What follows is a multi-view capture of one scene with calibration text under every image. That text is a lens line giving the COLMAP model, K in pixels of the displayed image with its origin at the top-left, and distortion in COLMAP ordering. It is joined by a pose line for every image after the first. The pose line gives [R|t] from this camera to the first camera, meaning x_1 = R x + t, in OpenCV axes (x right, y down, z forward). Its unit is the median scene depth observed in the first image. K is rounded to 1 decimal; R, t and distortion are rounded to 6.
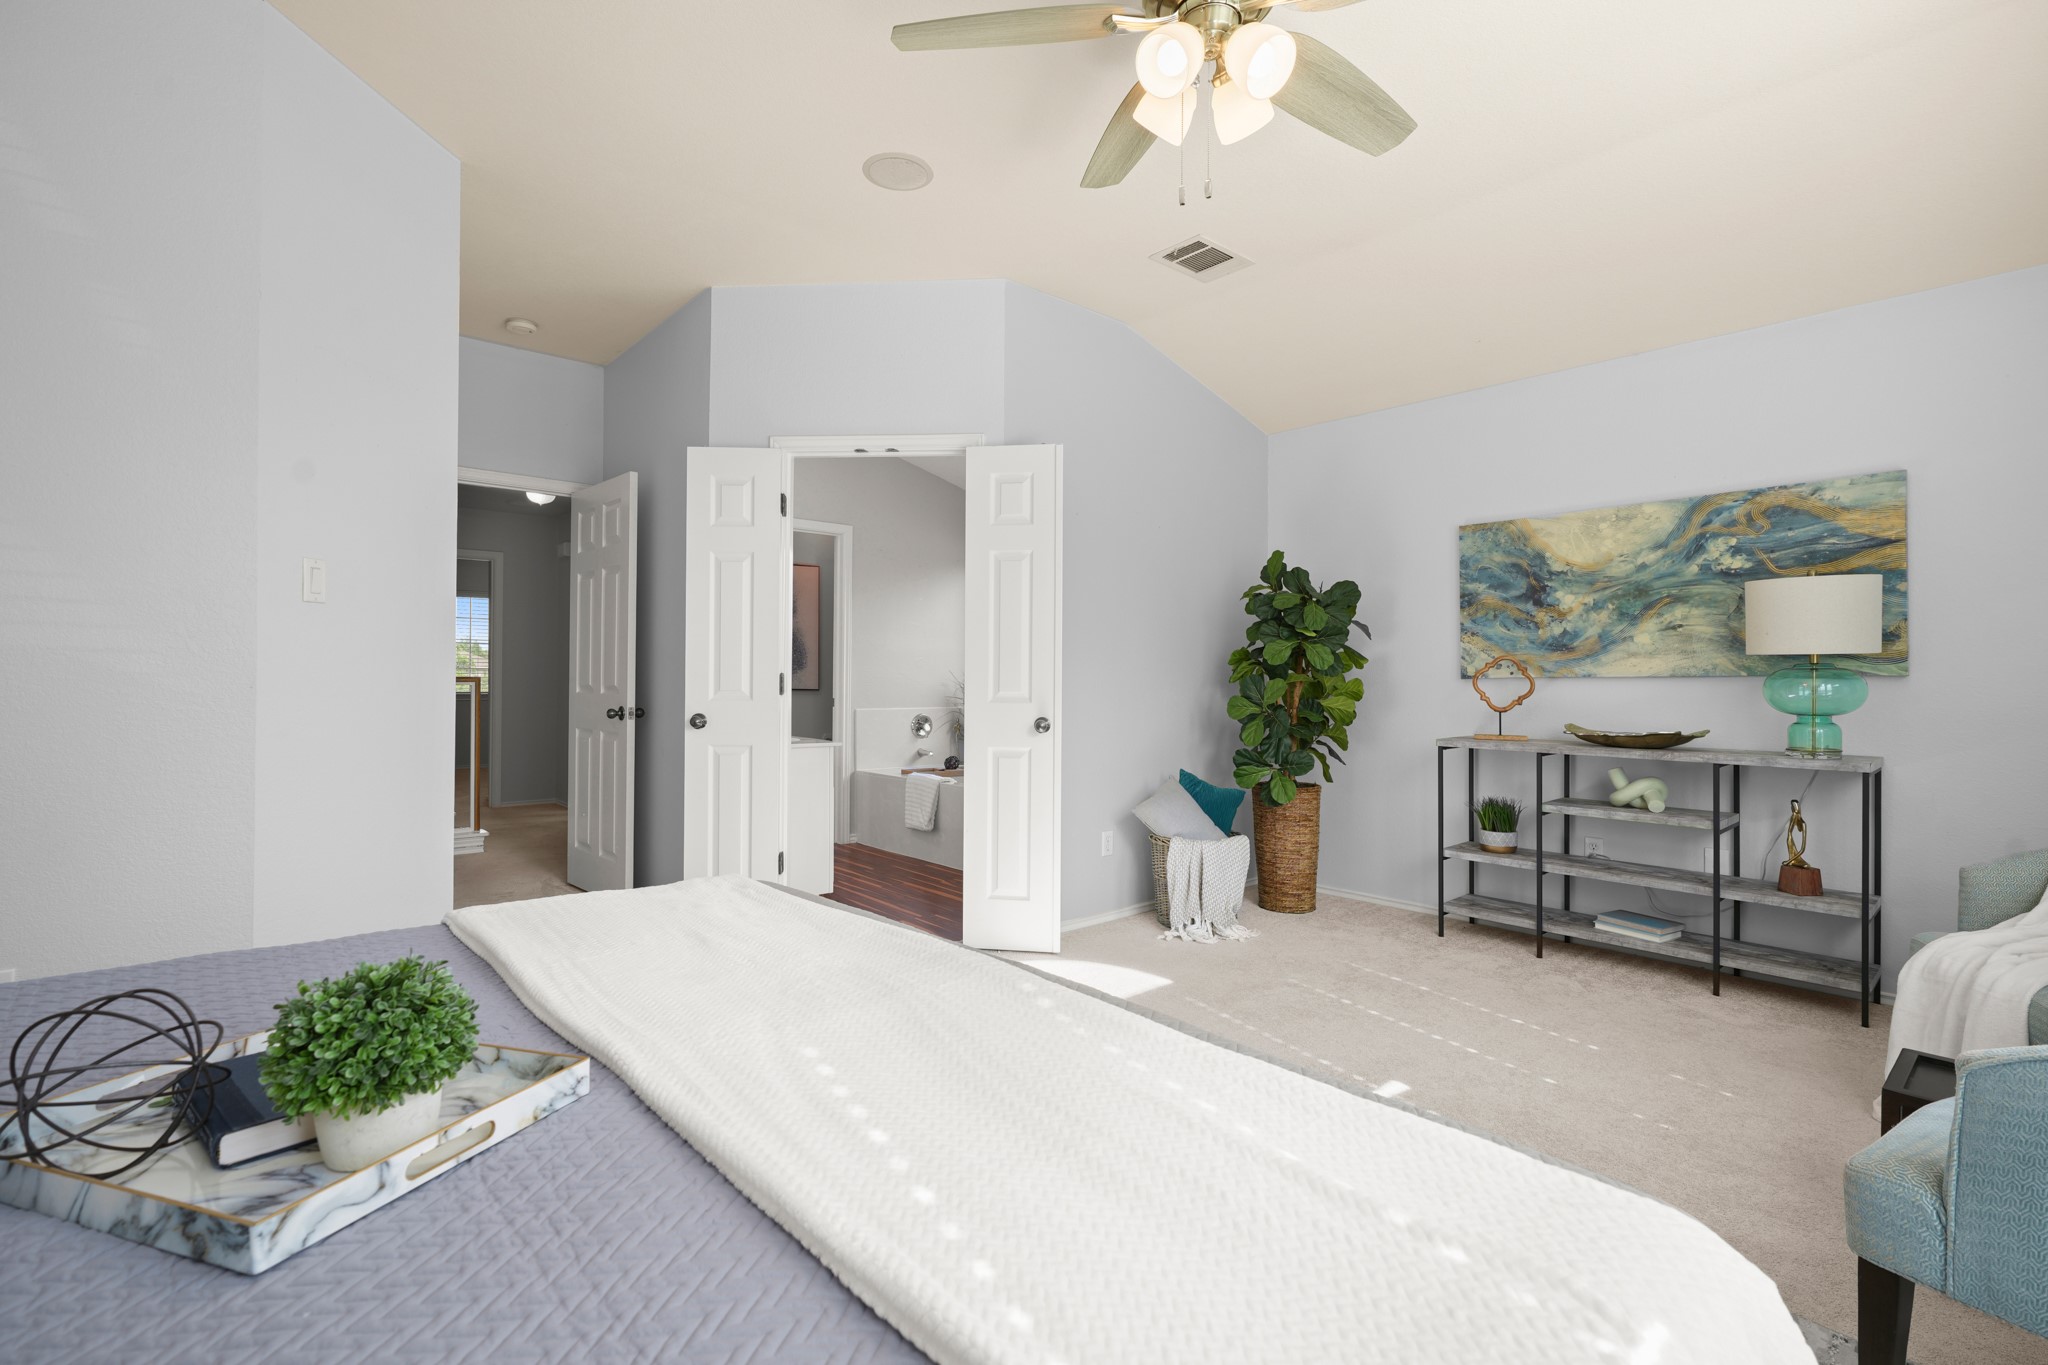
lens RADIAL K [[935.3, 0, 1014.4], [0, 935.3, 687.2], [0, 0, 1]] dist [-0.003441, -0.000280]
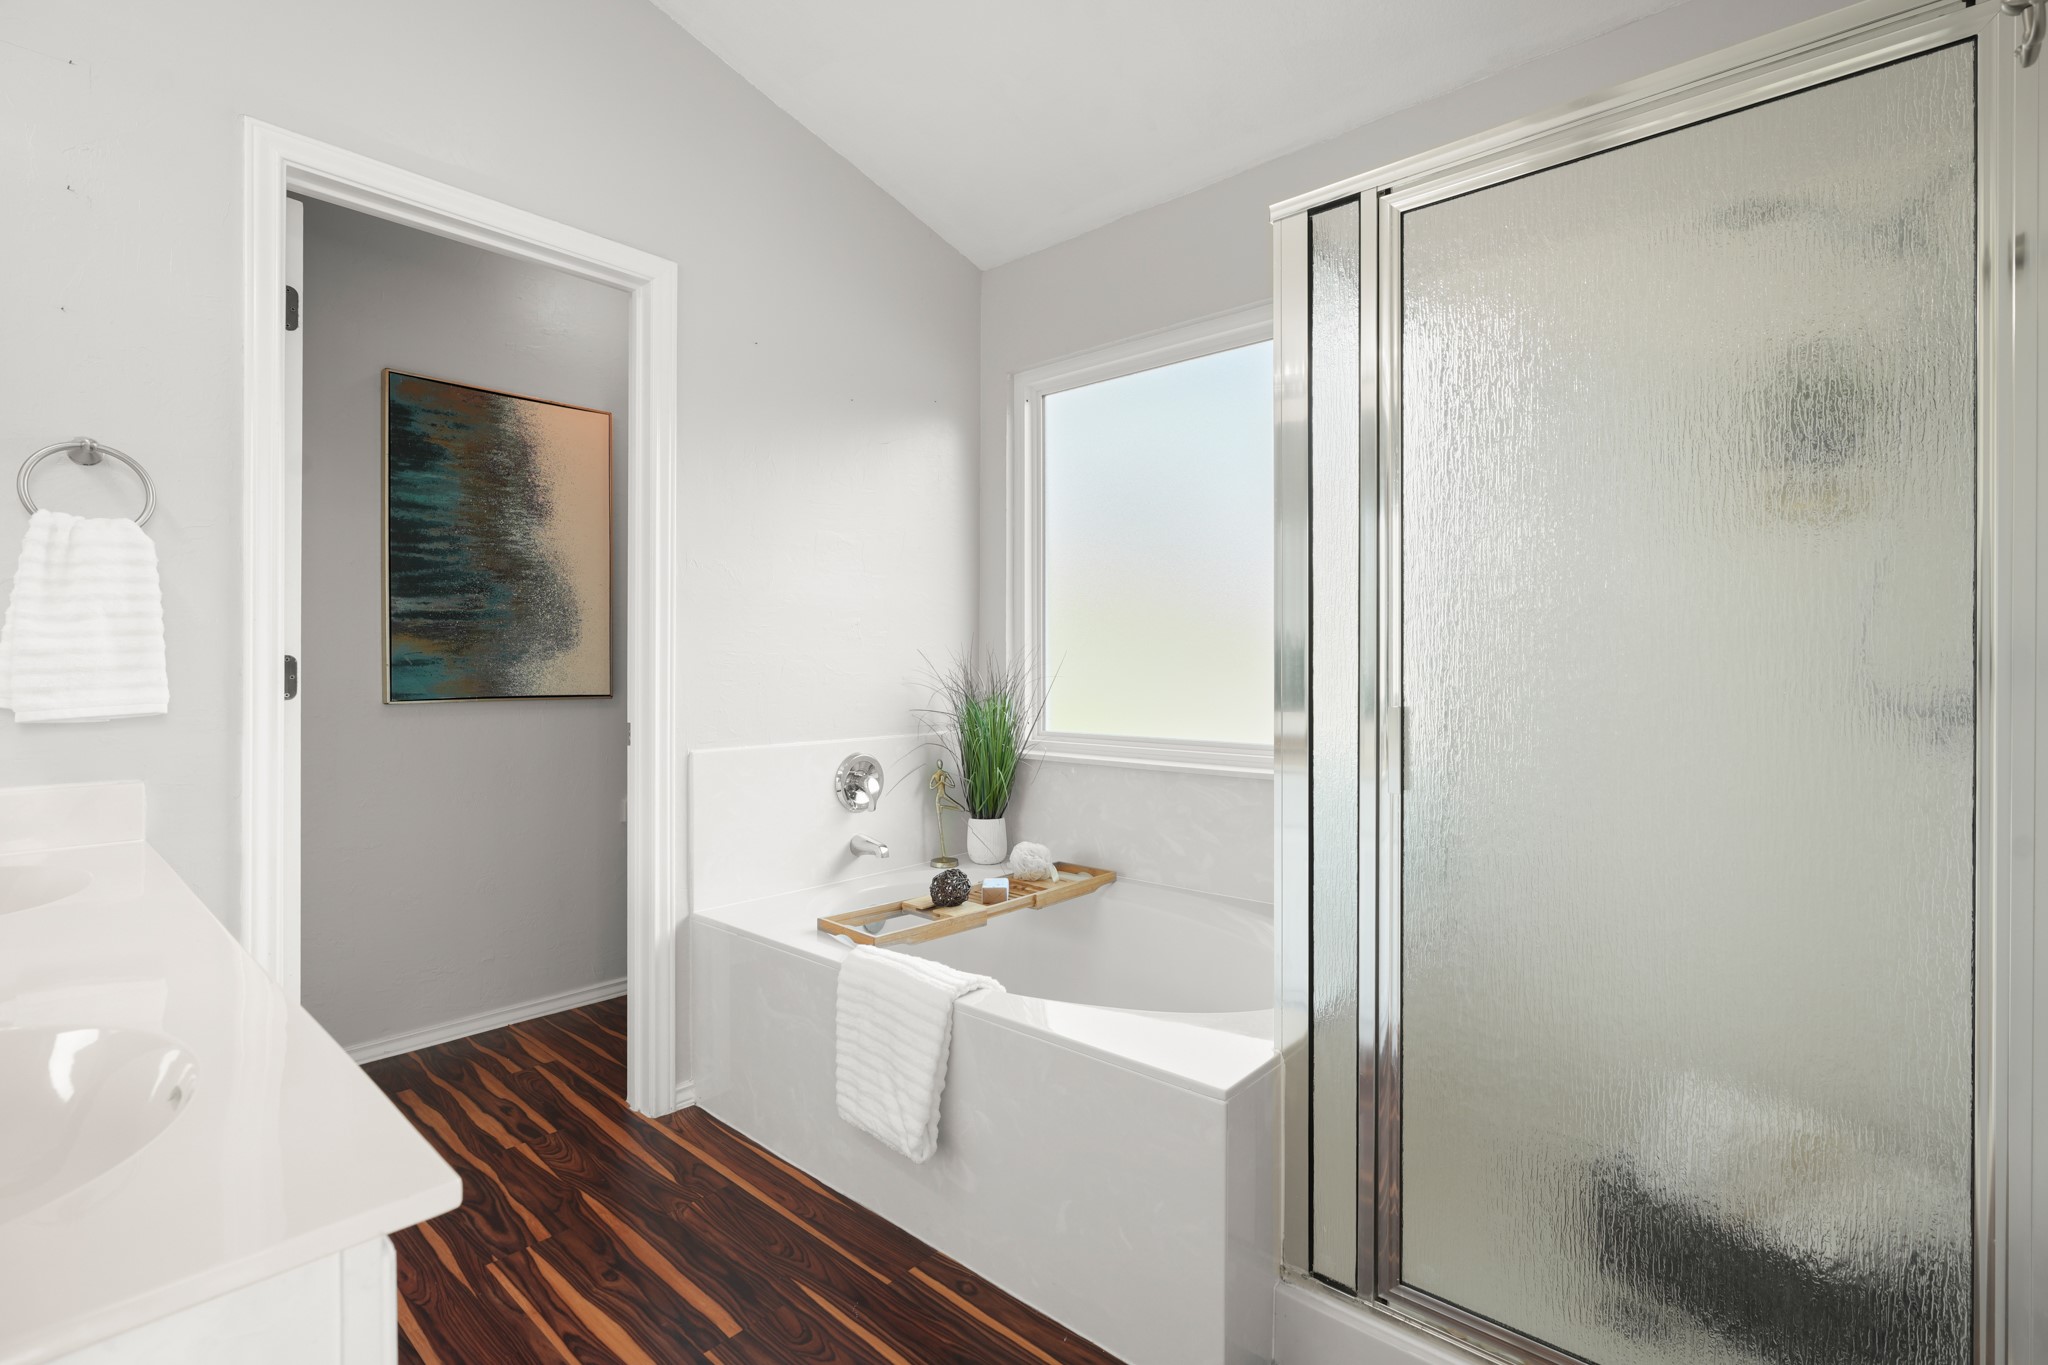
lens RADIAL K [[935.3, 0, 1014.4], [0, 935.3, 687.2], [0, 0, 1]] dist [-0.003441, -0.000280]
pose [[0.991653, -0.008532, 0.128649, -0.088369], [0.007073, 0.999905, 0.011796, -0.005603], [-0.128738, -0.010788, 0.991620, 0.609950]]
